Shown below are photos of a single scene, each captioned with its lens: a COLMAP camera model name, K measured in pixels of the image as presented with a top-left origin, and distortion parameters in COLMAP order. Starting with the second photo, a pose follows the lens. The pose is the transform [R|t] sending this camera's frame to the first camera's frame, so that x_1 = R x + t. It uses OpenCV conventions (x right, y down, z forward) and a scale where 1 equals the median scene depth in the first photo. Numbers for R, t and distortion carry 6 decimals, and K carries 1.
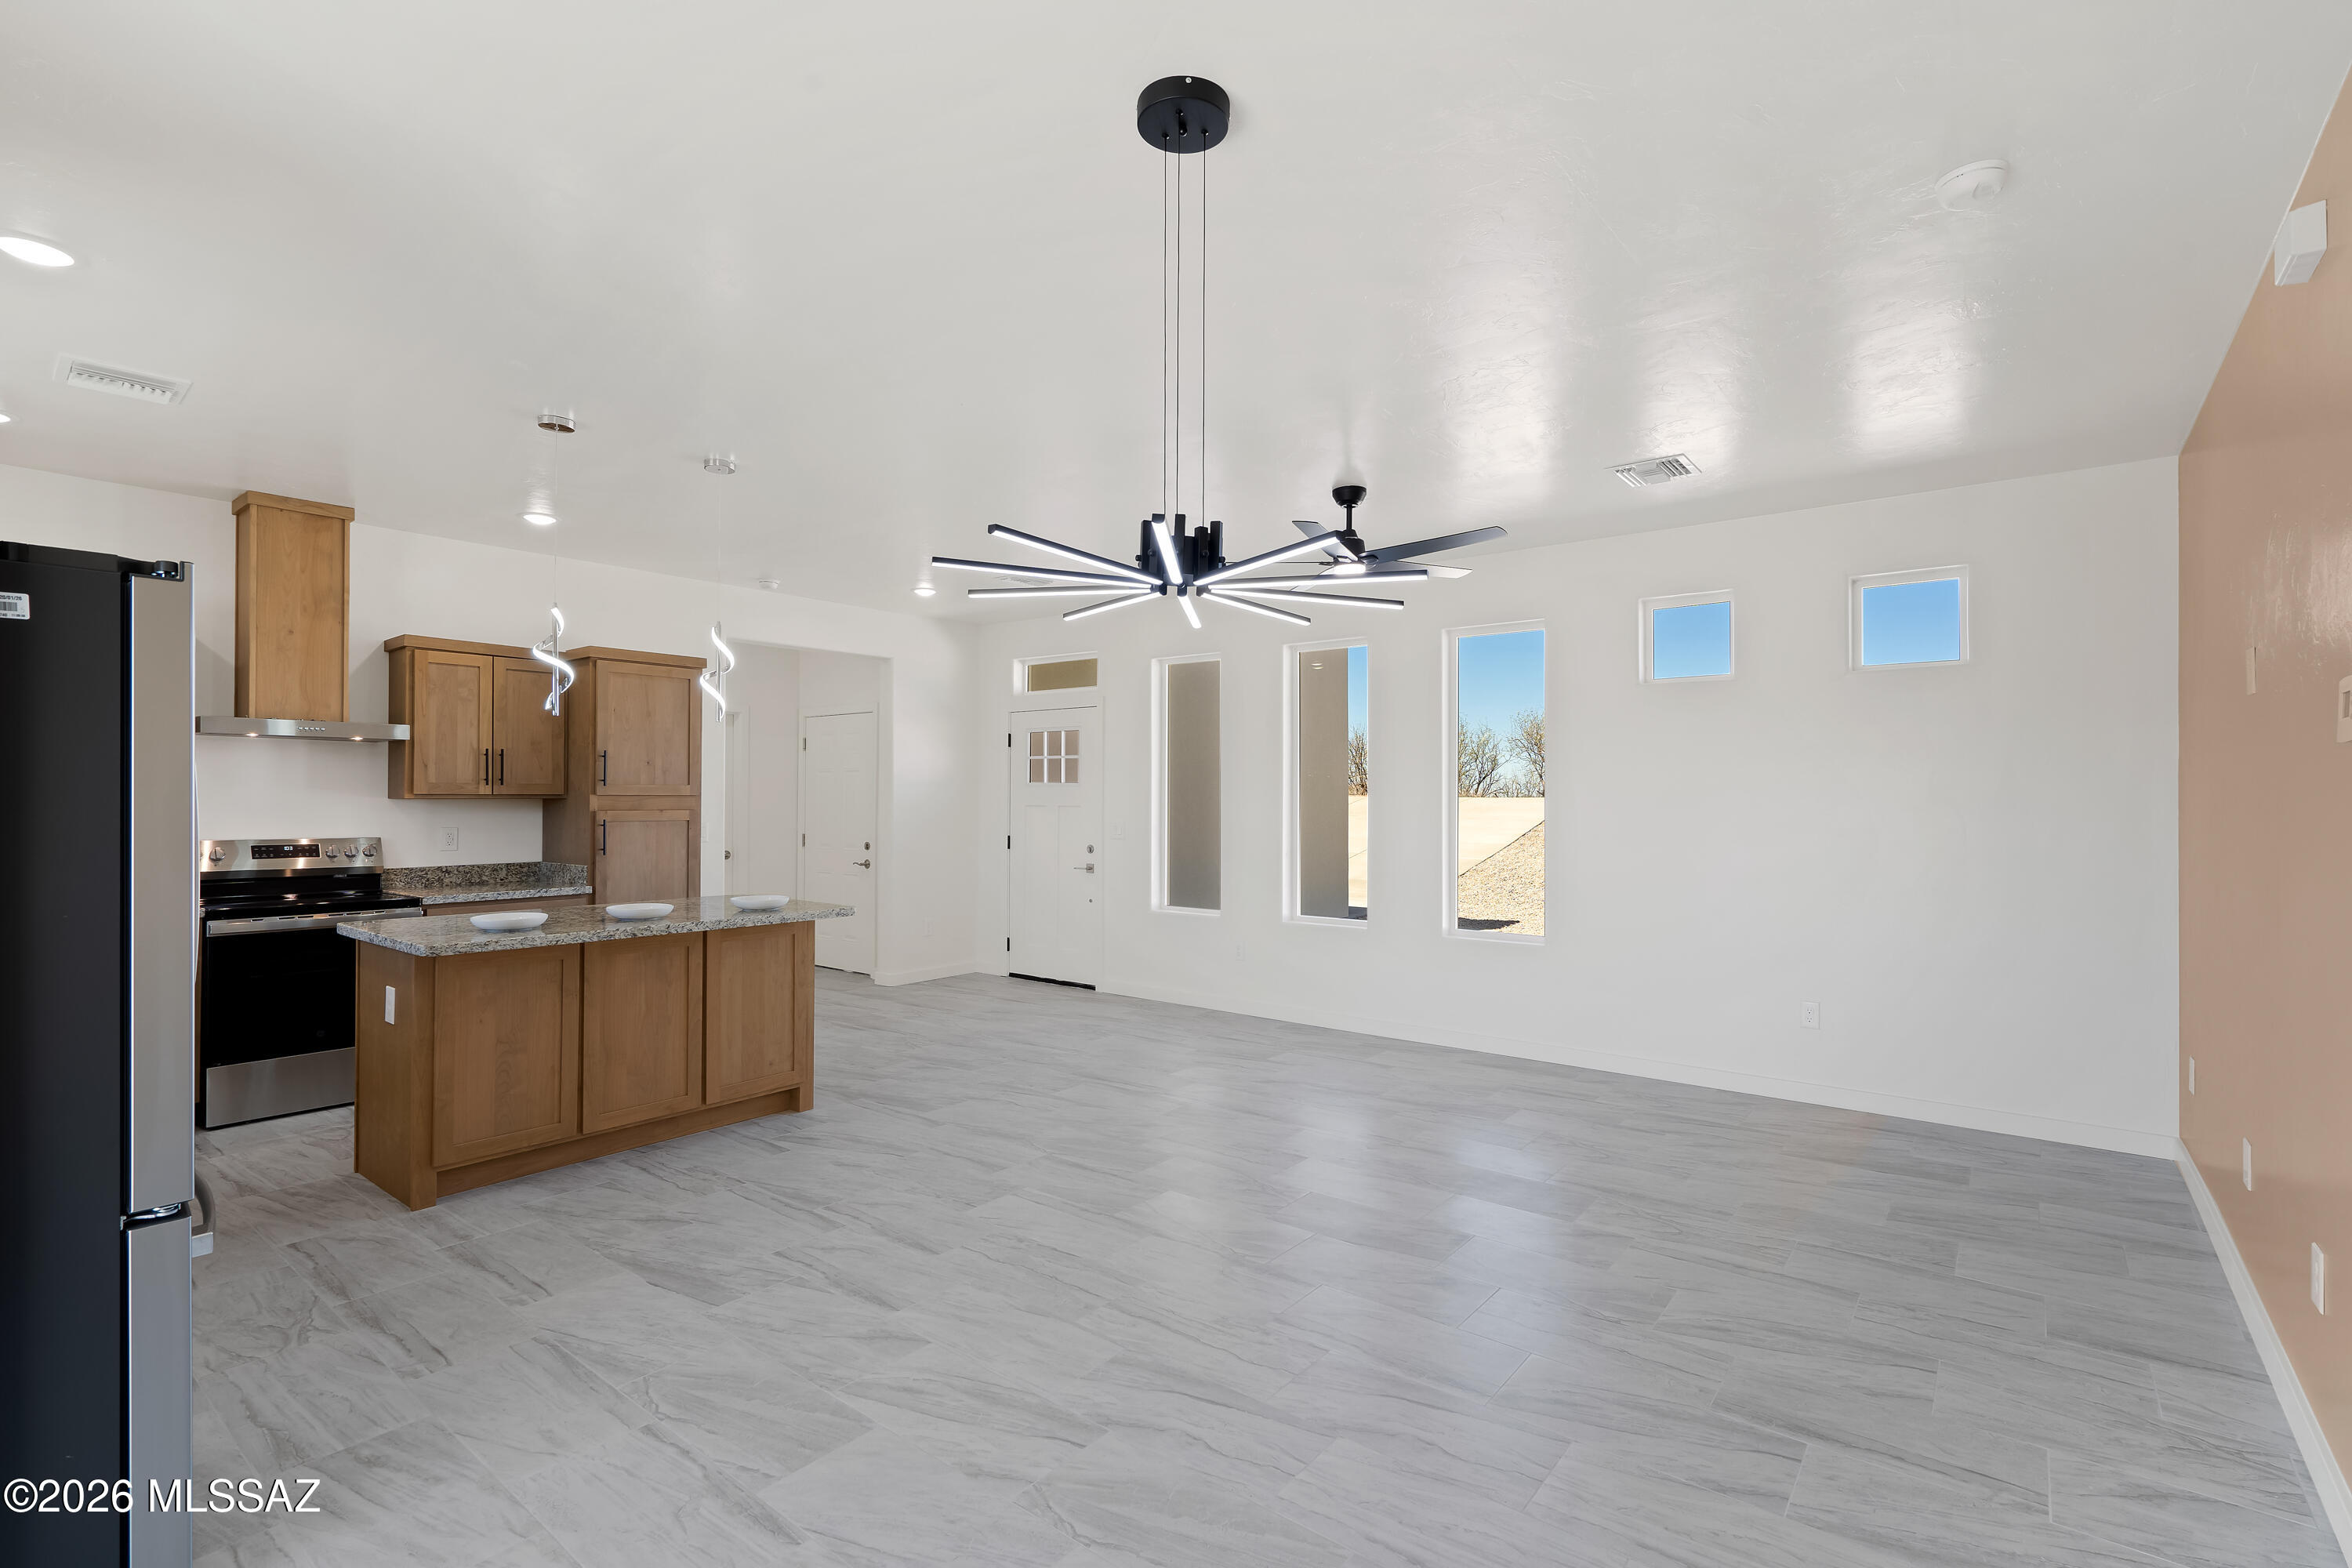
lens RADIAL K [[1075.7, 0, 1172.1], [0, 1075.7, 790.7], [0, 0, 1]] dist [-0.001719, 0.000556]
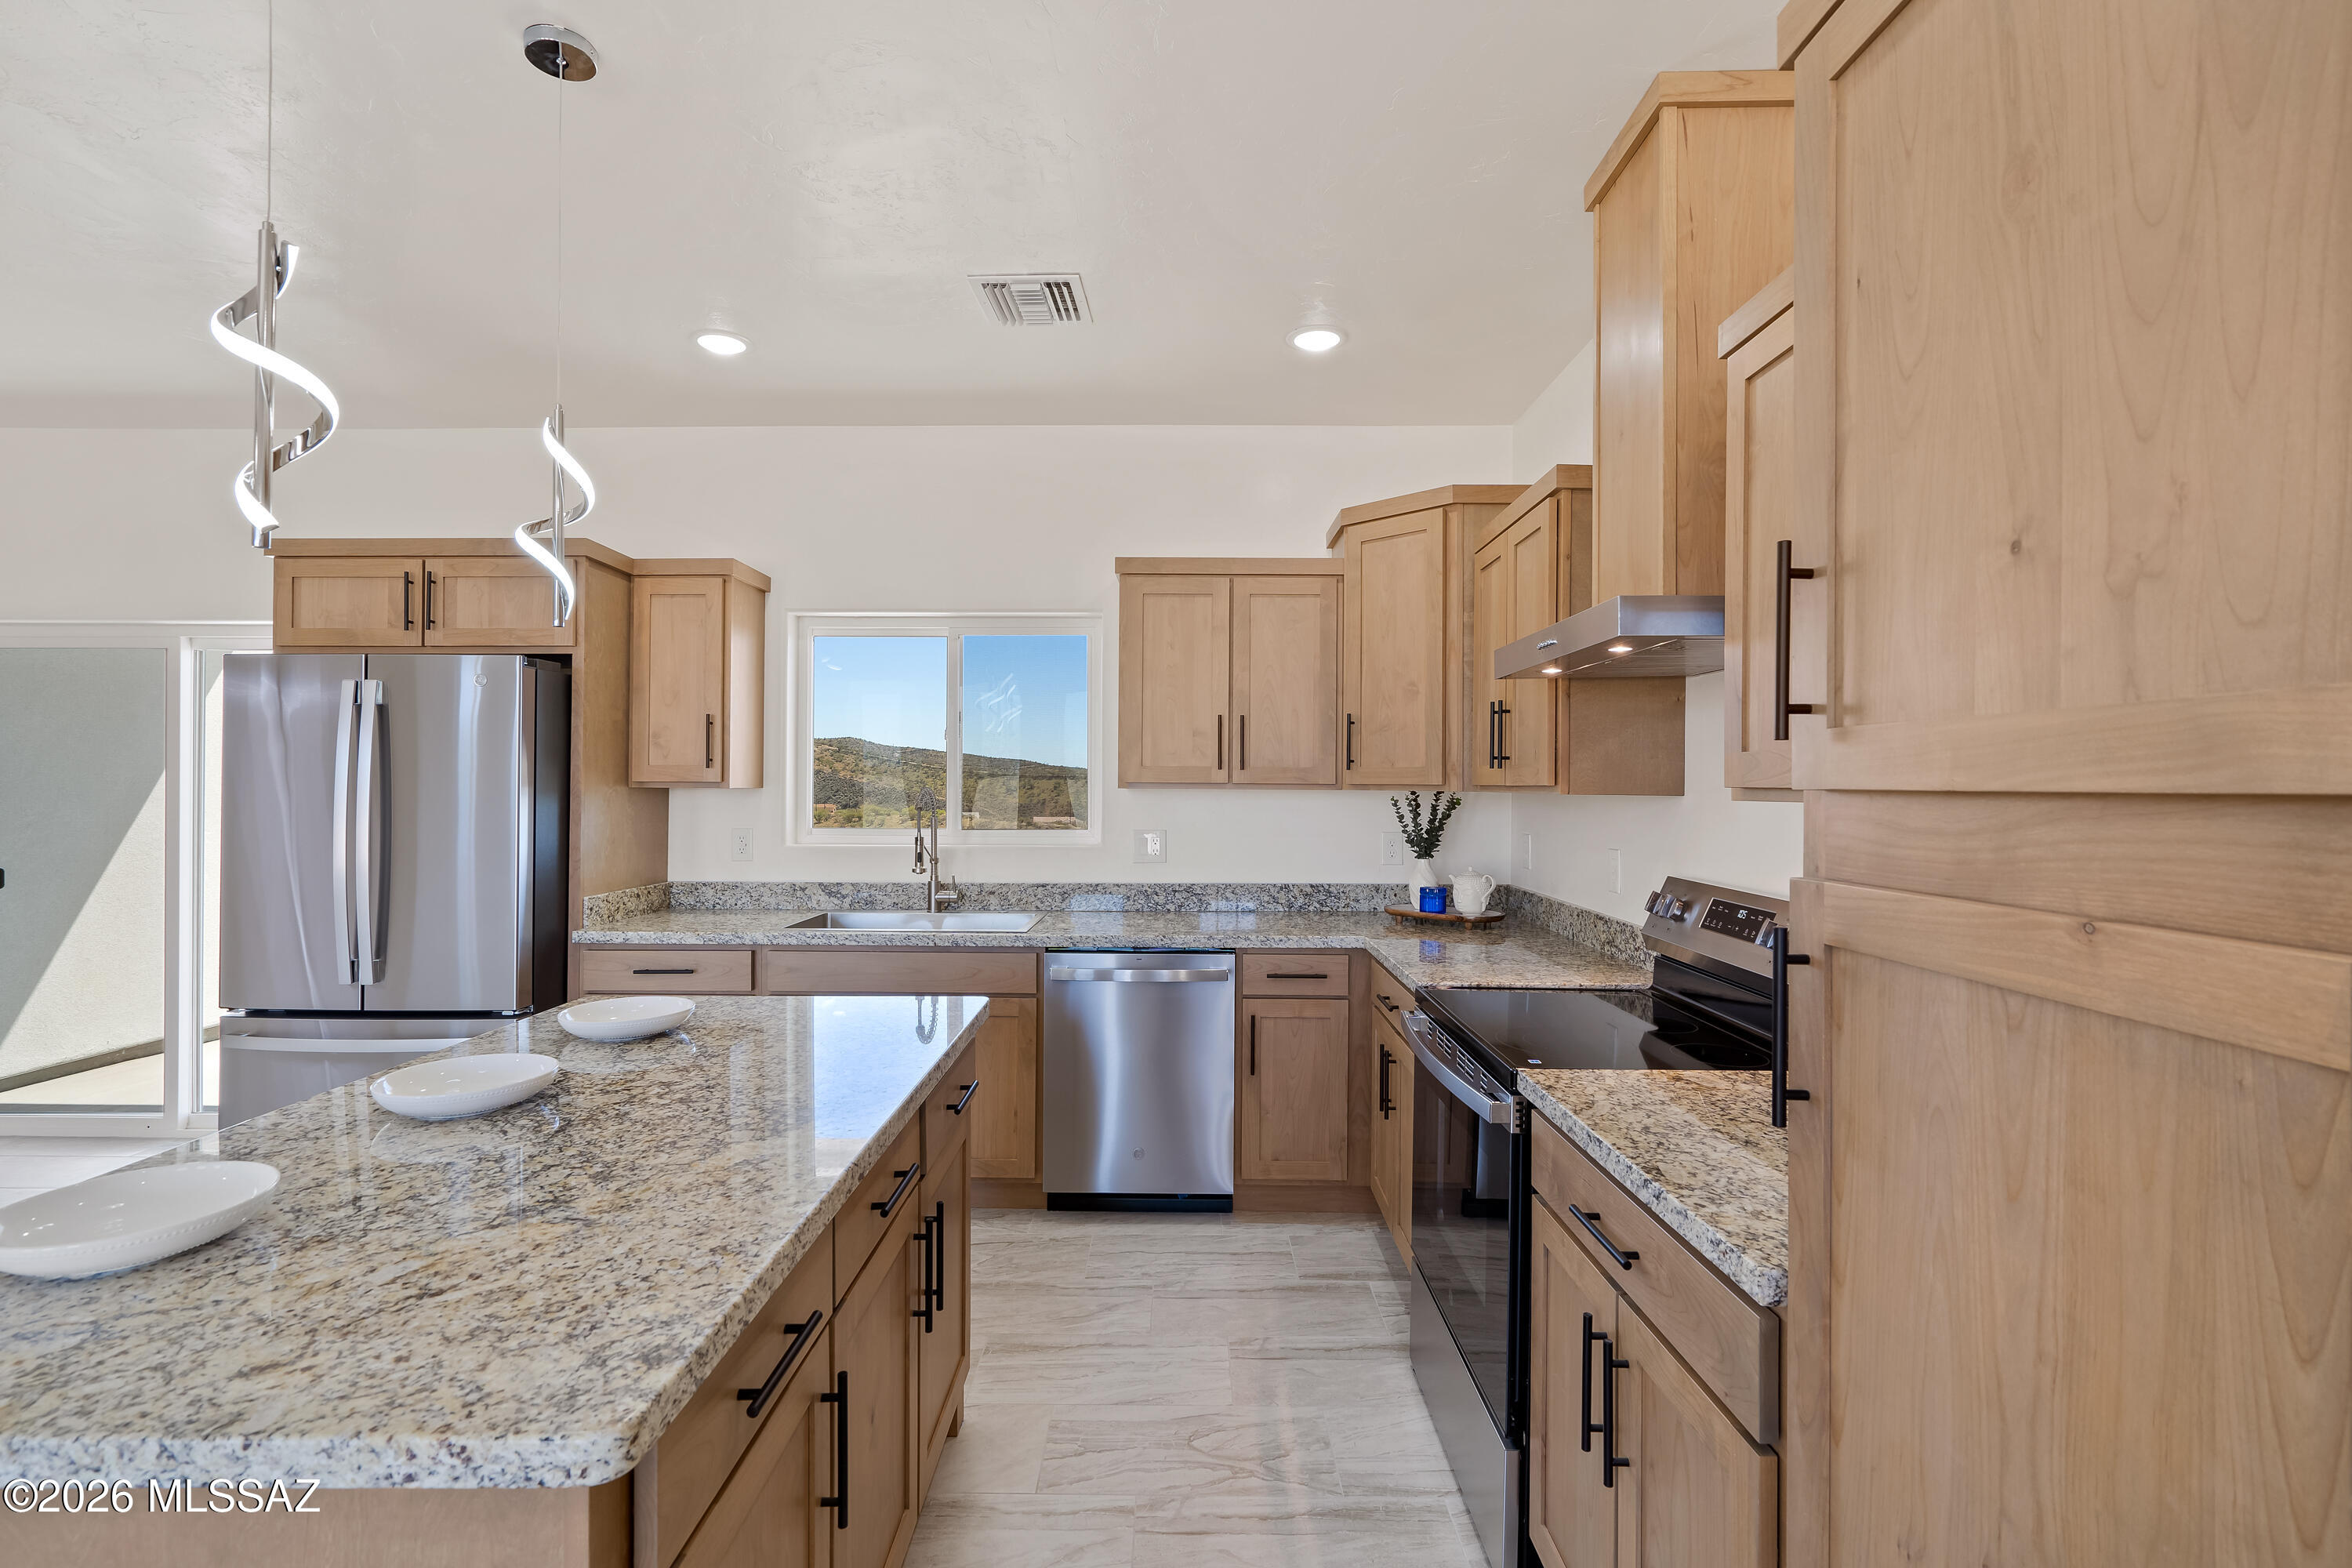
lens RADIAL K [[1075.7, 0, 1168.0], [0, 1075.7, 777.7], [0, 0, 1]] dist [-0.001719, 0.000556]
pose [[-0.790483, -0.010372, -0.612396, -0.388792], [-0.003634, 0.999918, -0.012243, 0.005218], [0.612474, -0.007453, -0.790456, 1.245174]]
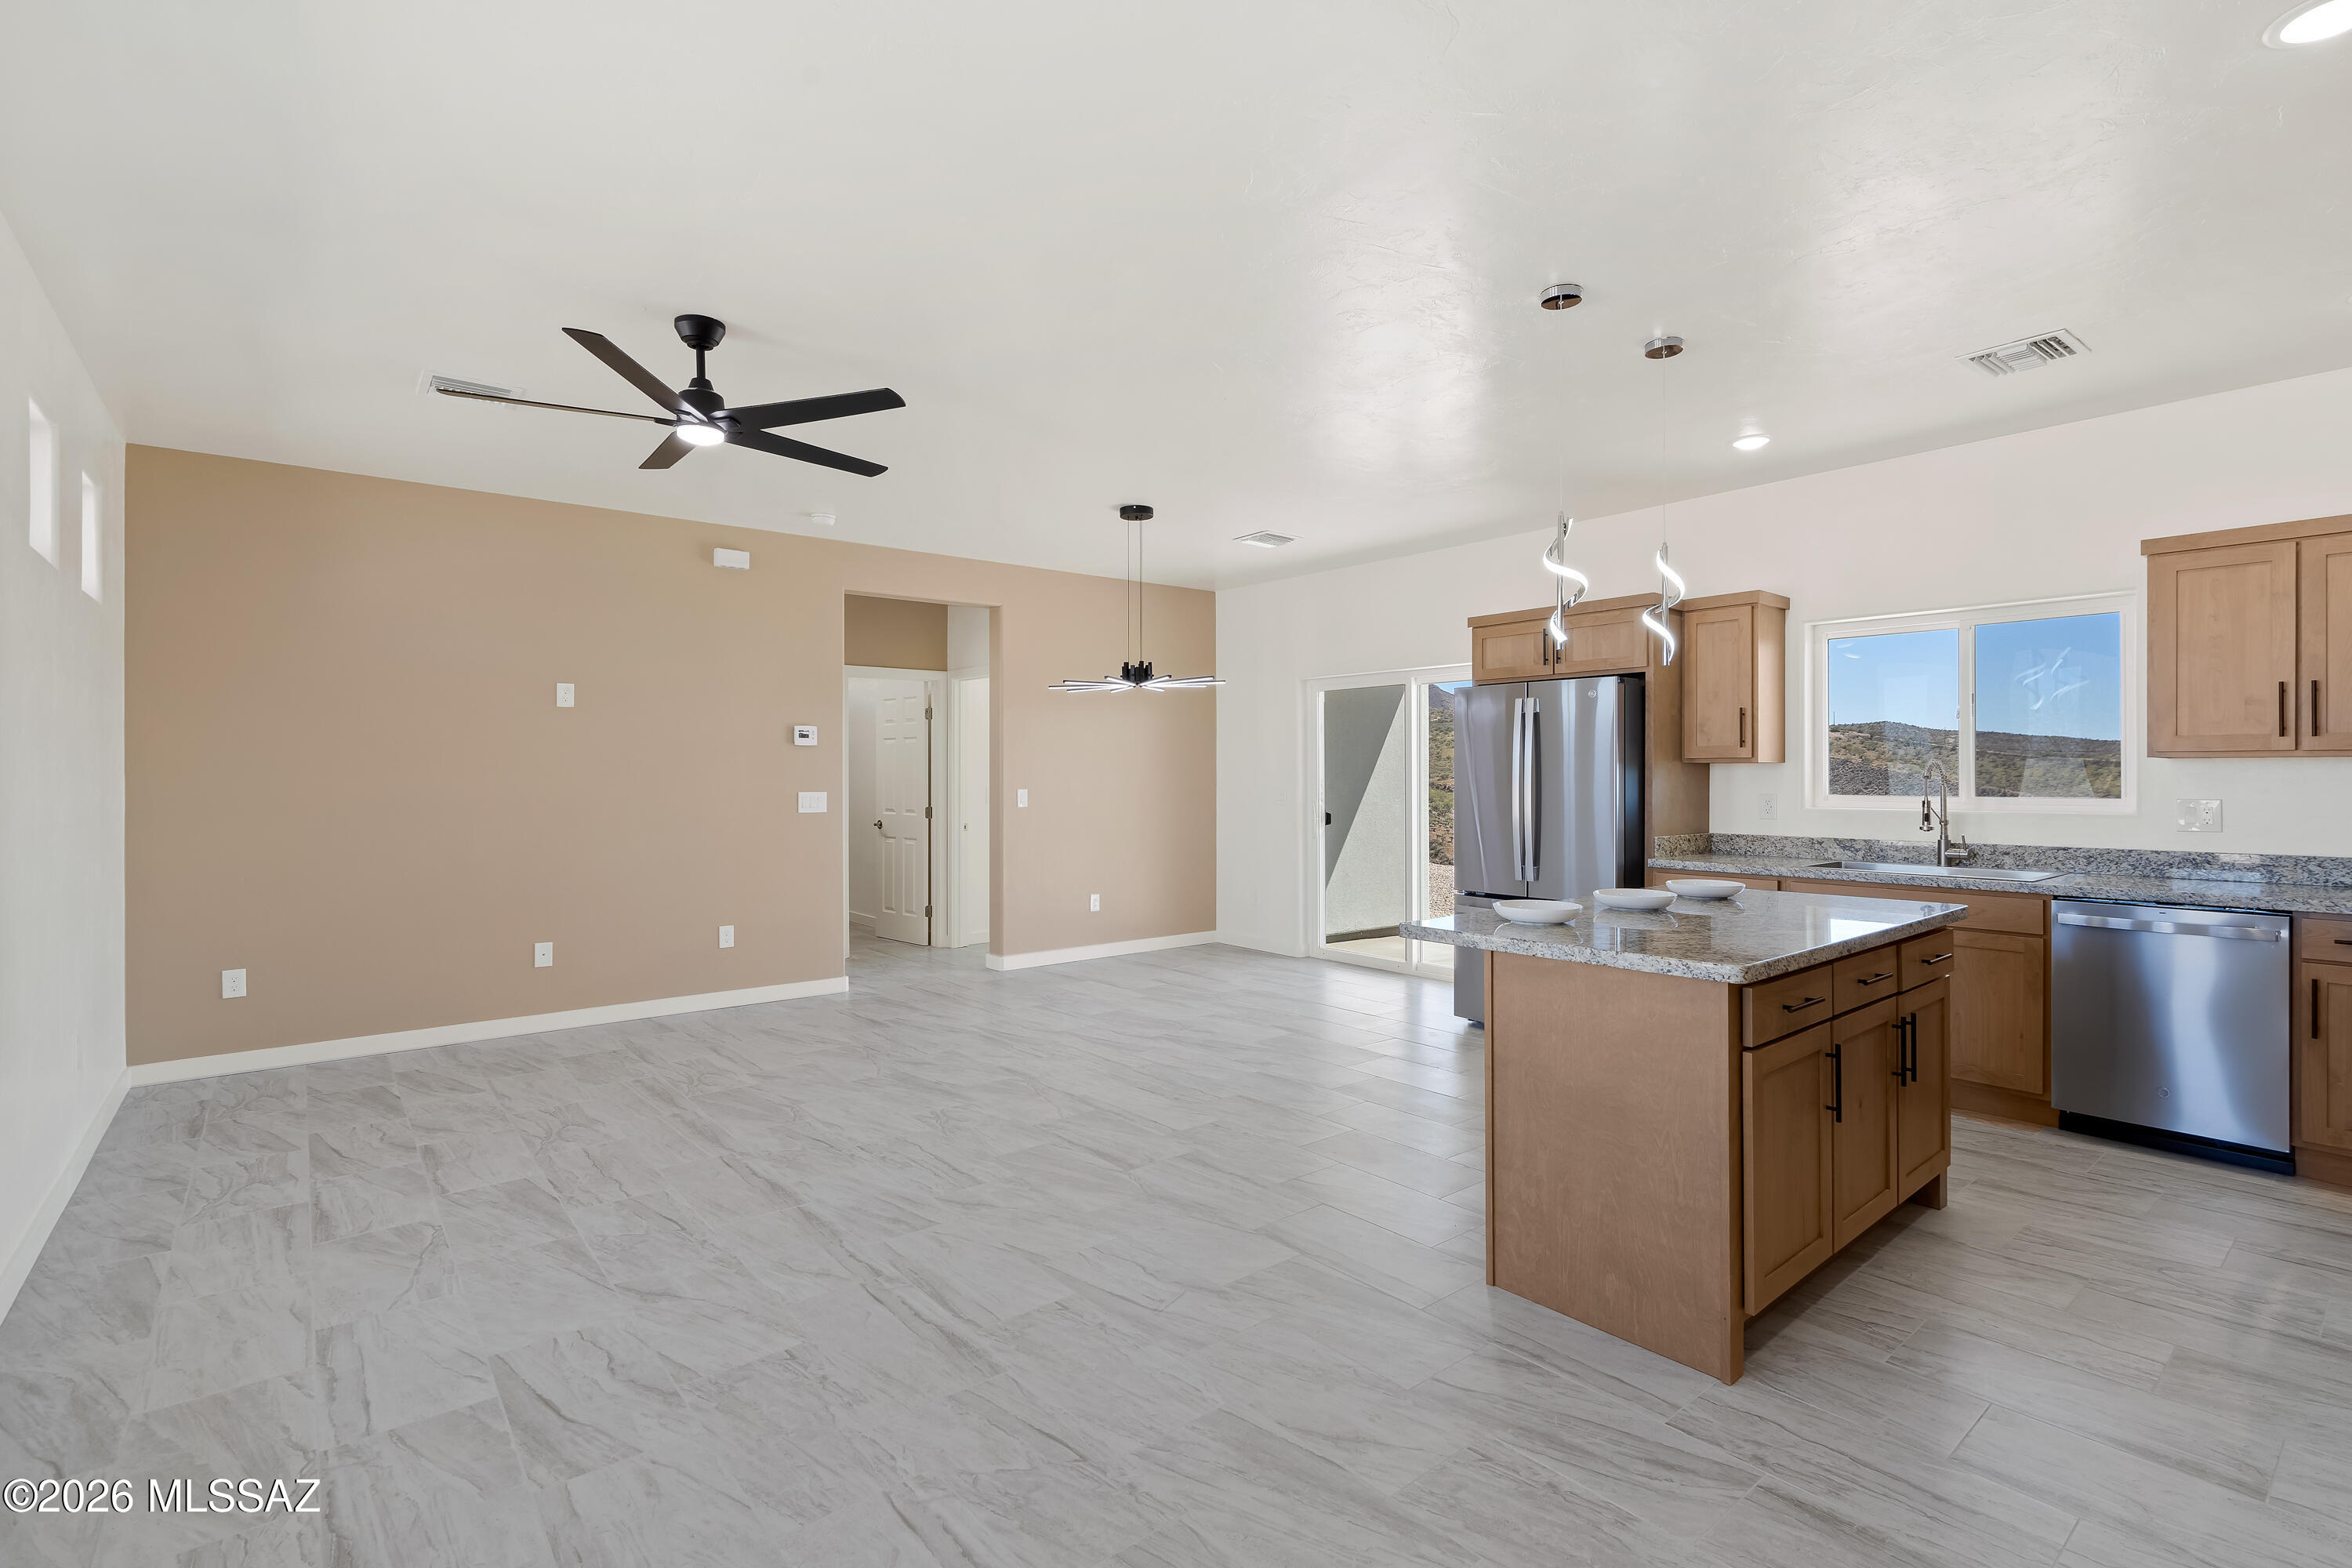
lens RADIAL K [[1075.7, 0, 1166.2], [0, 1075.7, 770.9], [0, 0, 1]] dist [-0.001719, 0.000556]
pose [[-0.976208, -0.002331, 0.216826, -0.282836], [-0.004102, 0.999962, -0.007717, 0.022943], [-0.216799, -0.008423, -0.976180, 1.569249]]
